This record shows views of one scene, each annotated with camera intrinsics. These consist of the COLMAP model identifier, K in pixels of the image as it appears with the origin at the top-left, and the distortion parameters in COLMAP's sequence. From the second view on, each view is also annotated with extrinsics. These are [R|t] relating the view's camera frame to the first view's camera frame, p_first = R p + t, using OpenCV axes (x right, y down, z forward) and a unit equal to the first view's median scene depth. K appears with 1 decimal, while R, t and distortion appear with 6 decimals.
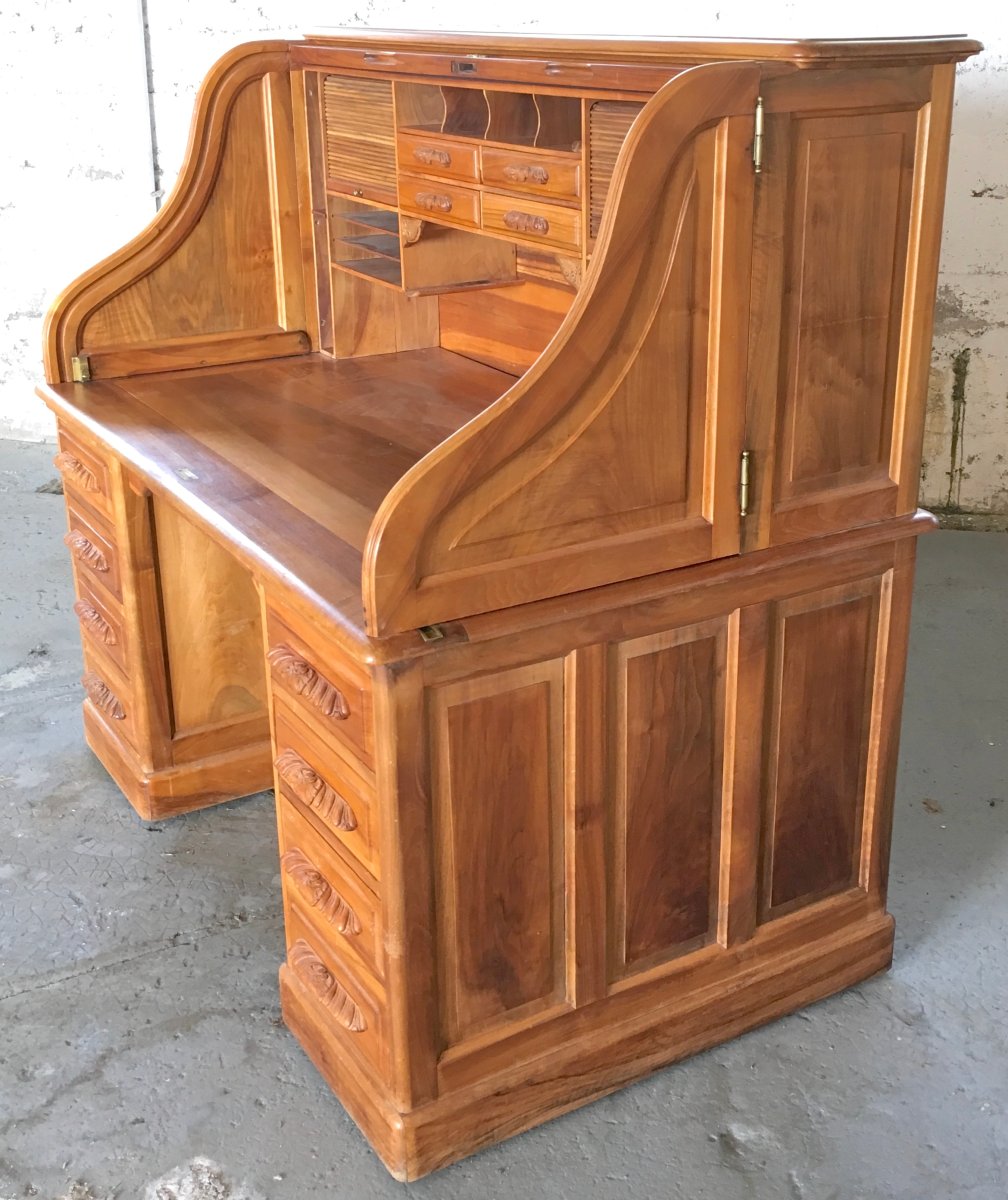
lens RADIAL K [[1486.3, 0, 560.7], [0, 1486.3, 561.2], [0, 0, 1]] dist [0.025610, 0.002628]
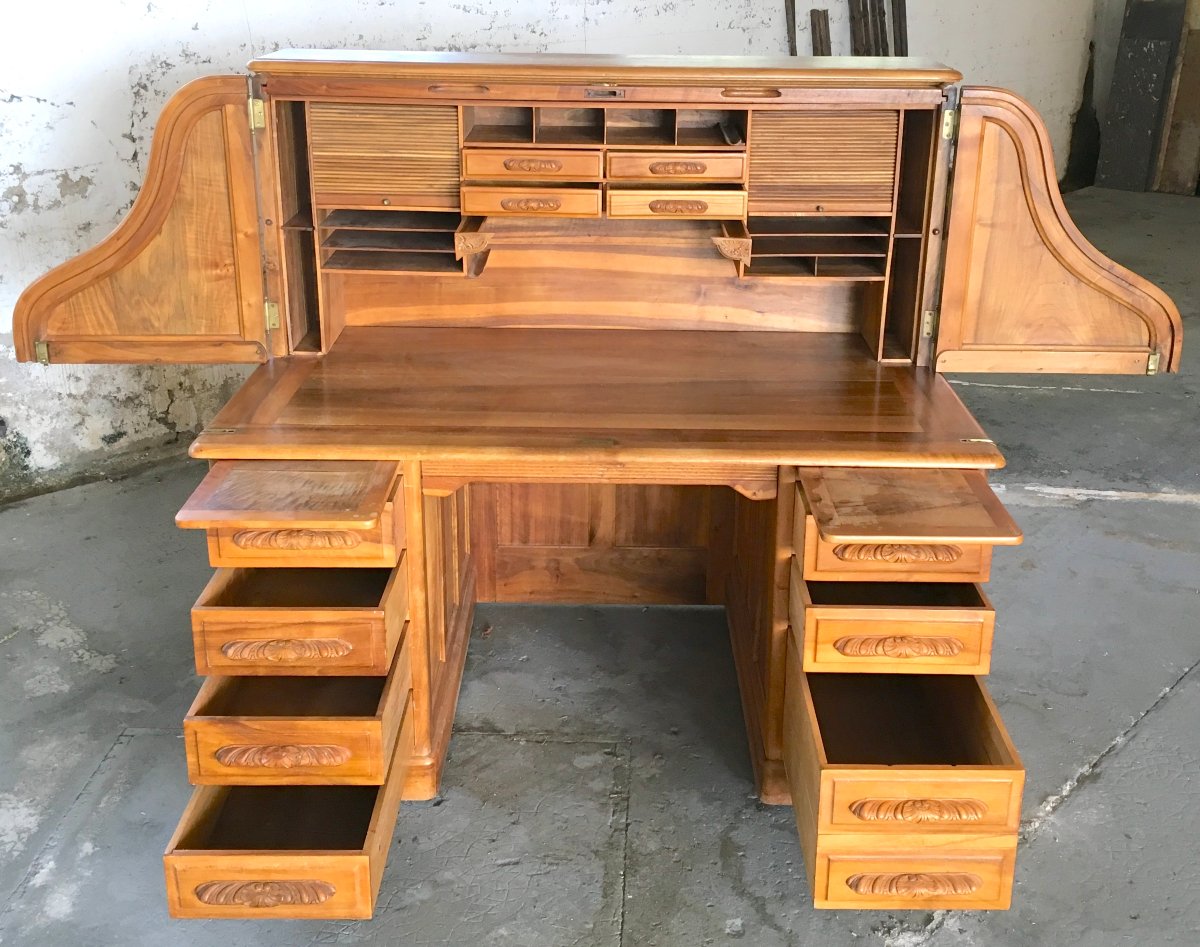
lens RADIAL K [[1337.4, 0, 623.6], [0, 1337.4, 403.1], [0, 0, 1]] dist [0.039353, -0.007080]
pose [[0.521627, -0.277159, 0.806900, -0.922750], [0.284211, 0.948194, 0.141960, -0.197122], [-0.804443, 0.155280, 0.573375, 0.289428]]
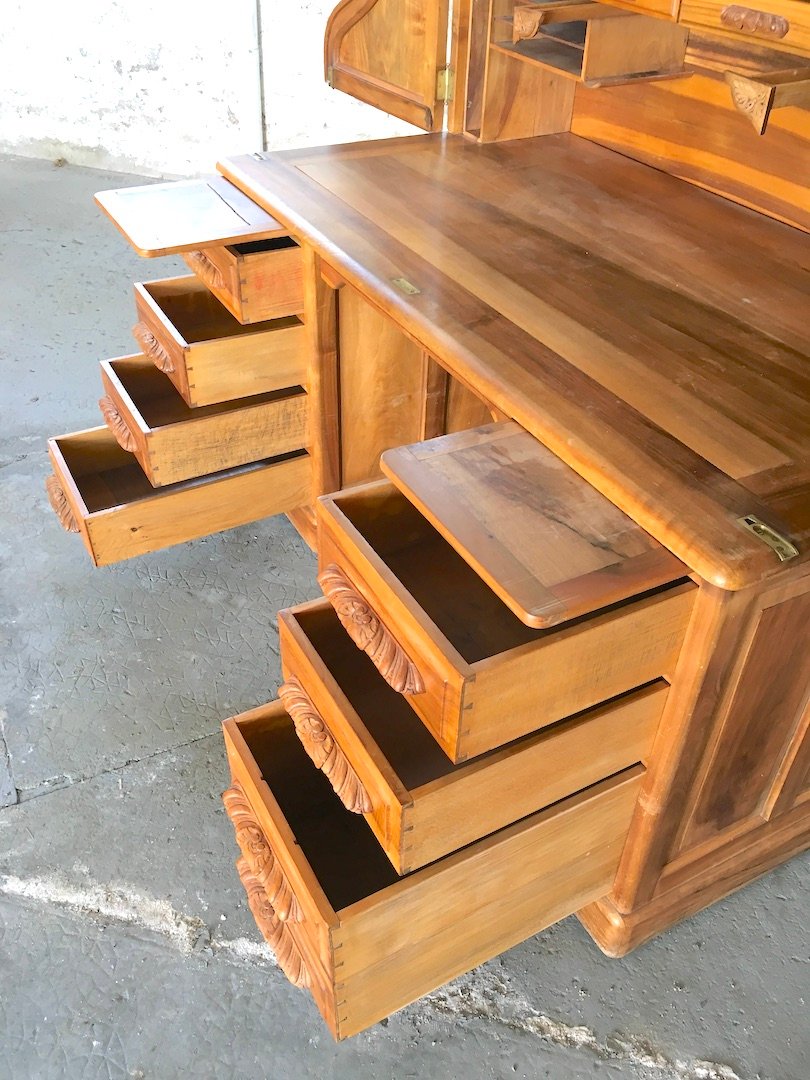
lens RADIAL K [[921.7, 0, 403.8], [0, 921.7, 554.6], [0, 0, 1]] dist [0.069180, -0.114866]
pose [[0.997559, 0.058696, -0.037814, -0.180757], [-0.043738, 0.947465, 0.316854, -0.070290], [0.054425, -0.314427, 0.947720, 0.286683]]
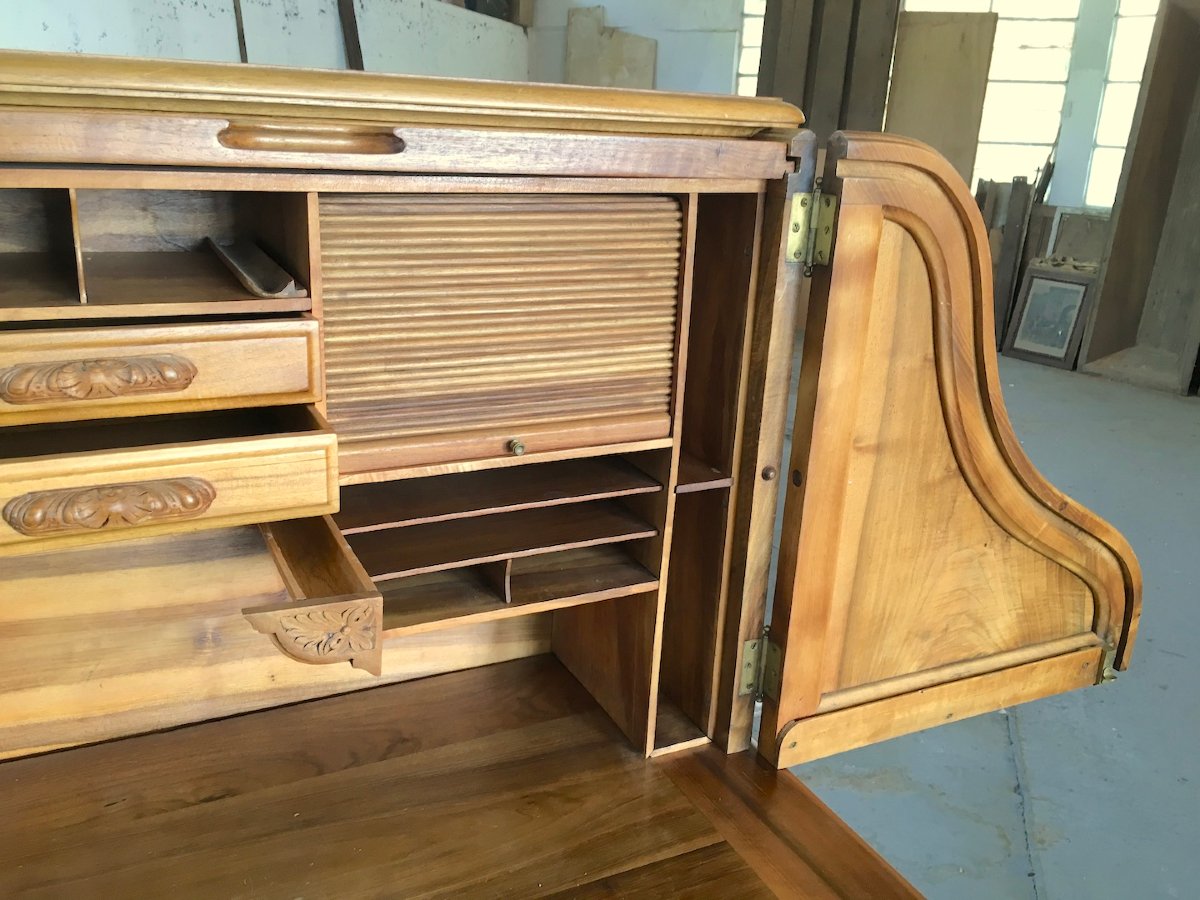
lens RADIAL K [[1024.2, 0, 594.1], [0, 1024.2, 451.0], [0, 0, 1]] dist [0.069180, -0.114866]
pose [[0.097610, -0.295787, 0.950254, -0.254602], [0.304366, 0.917938, 0.254464, -0.220731], [-0.947541, 0.264387, 0.179627, 0.662513]]
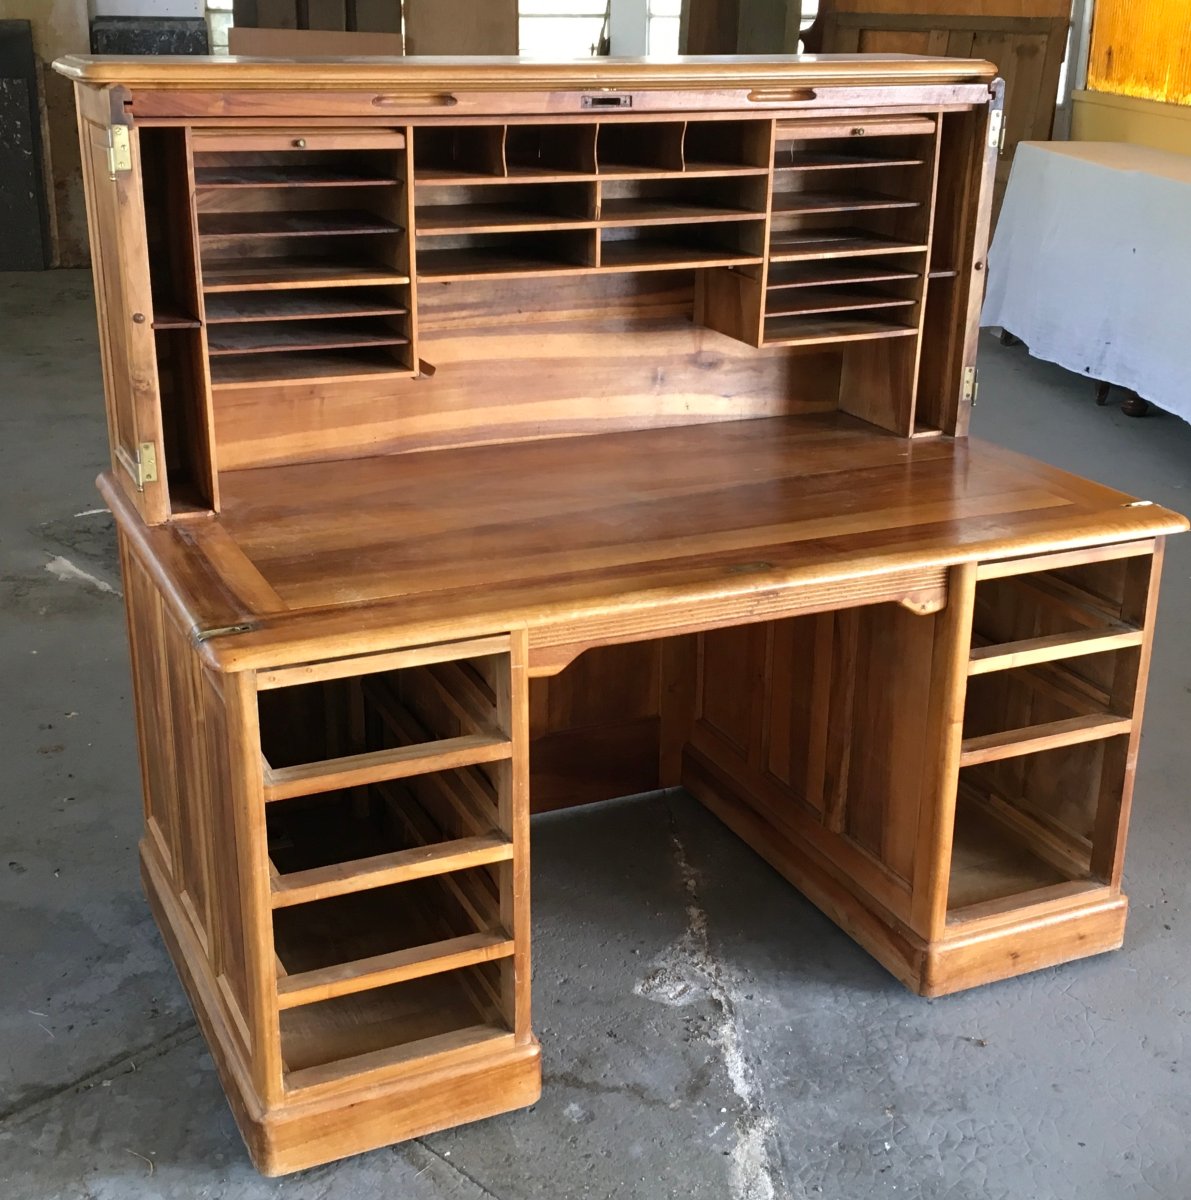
lens RADIAL K [[1661.5, 0, 595.2], [0, 1661.5, 634.2], [0, 0, 1]] dist [0.037278, 0.029978]
pose [[0.132147, -0.354853, 0.925536, -0.999239], [0.334352, 0.894959, 0.295392, -0.289370], [-0.933138, 0.270420, 0.236912, 0.710166]]
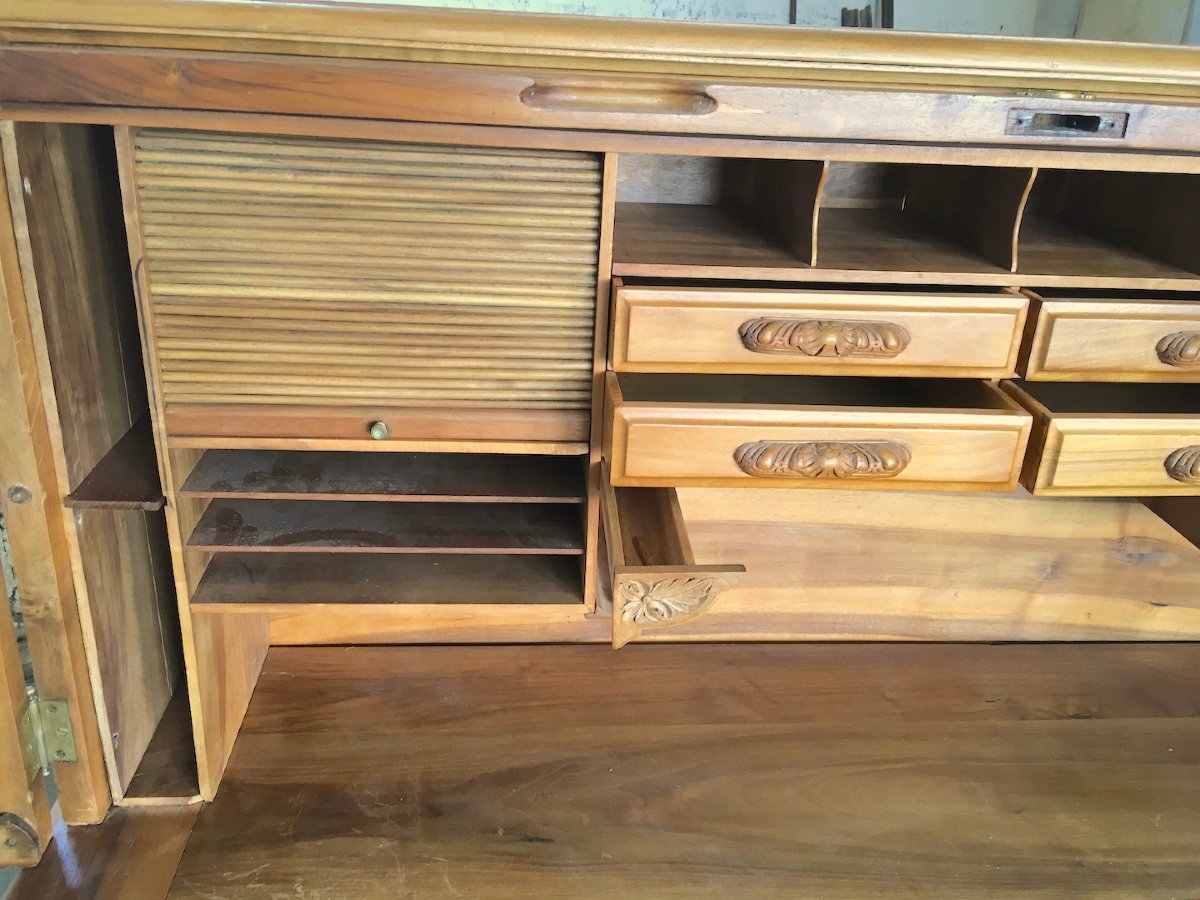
lens RADIAL K [[1024.2, 0, 594.1], [0, 1024.2, 451.0], [0, 0, 1]] dist [0.069180, -0.114866]
pose [[0.456639, -0.327056, 0.827354, -0.339655], [0.266966, 0.937491, 0.223248, -0.290608], [-0.848652, 0.118931, 0.515408, 0.819036]]
